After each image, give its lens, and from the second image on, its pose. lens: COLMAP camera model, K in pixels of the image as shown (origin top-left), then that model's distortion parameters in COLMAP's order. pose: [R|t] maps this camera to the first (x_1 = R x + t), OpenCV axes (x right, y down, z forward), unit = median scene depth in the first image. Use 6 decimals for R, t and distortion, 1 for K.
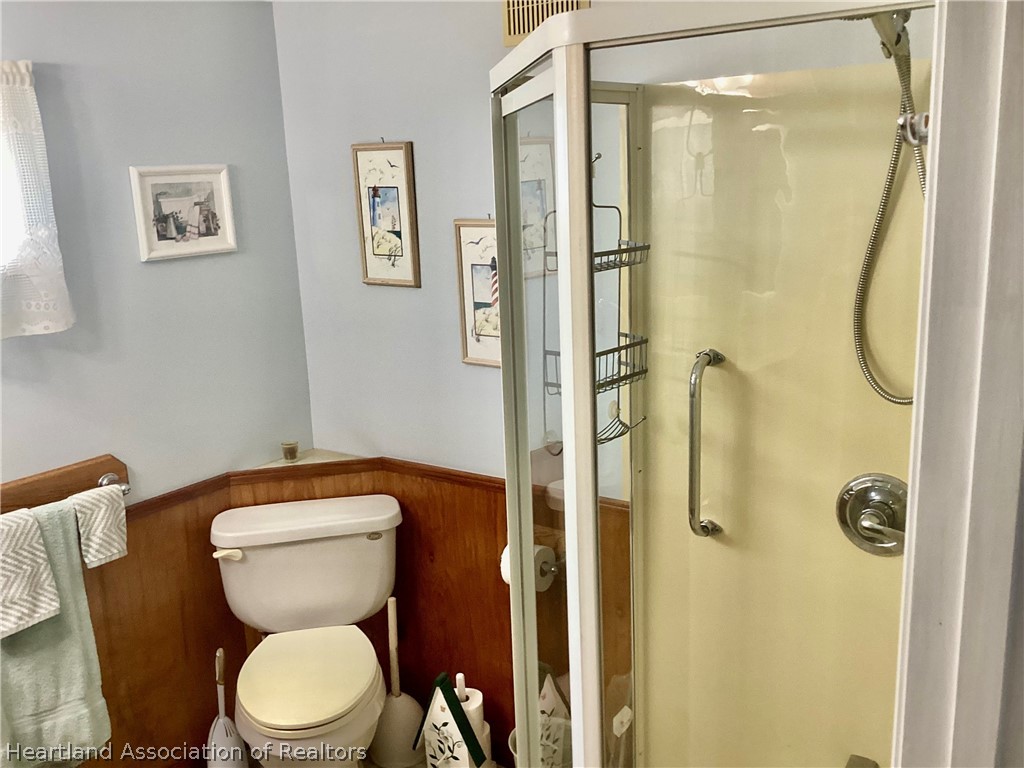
lens RADIAL K [[923.5, 0, 512.0], [0, 923.5, 384.0], [0, 0, 1]] dist [0.094095, -0.171339]
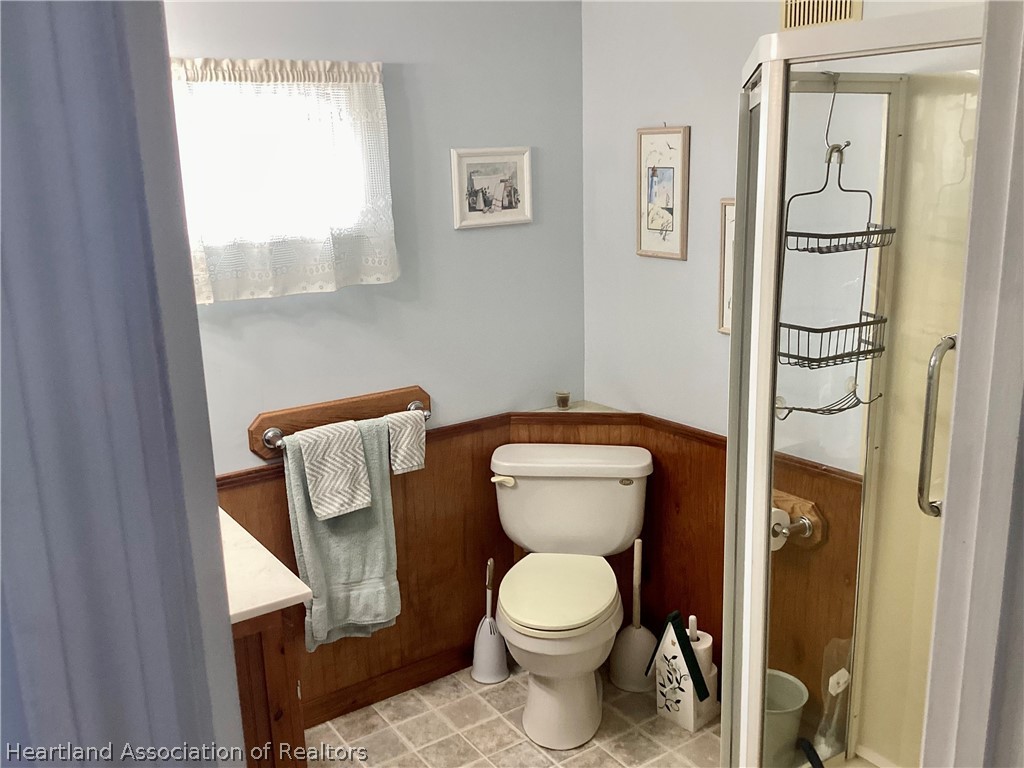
lens RADIAL K [[923.5, 0, 512.0], [0, 923.5, 384.0], [0, 0, 1]] dist [0.094095, -0.171339]
pose [[0.941934, 0.090512, -0.323369, 0.074759], [-0.081314, 0.995809, 0.041871, 0.011475], [0.325804, -0.013145, 0.945346, -0.102635]]
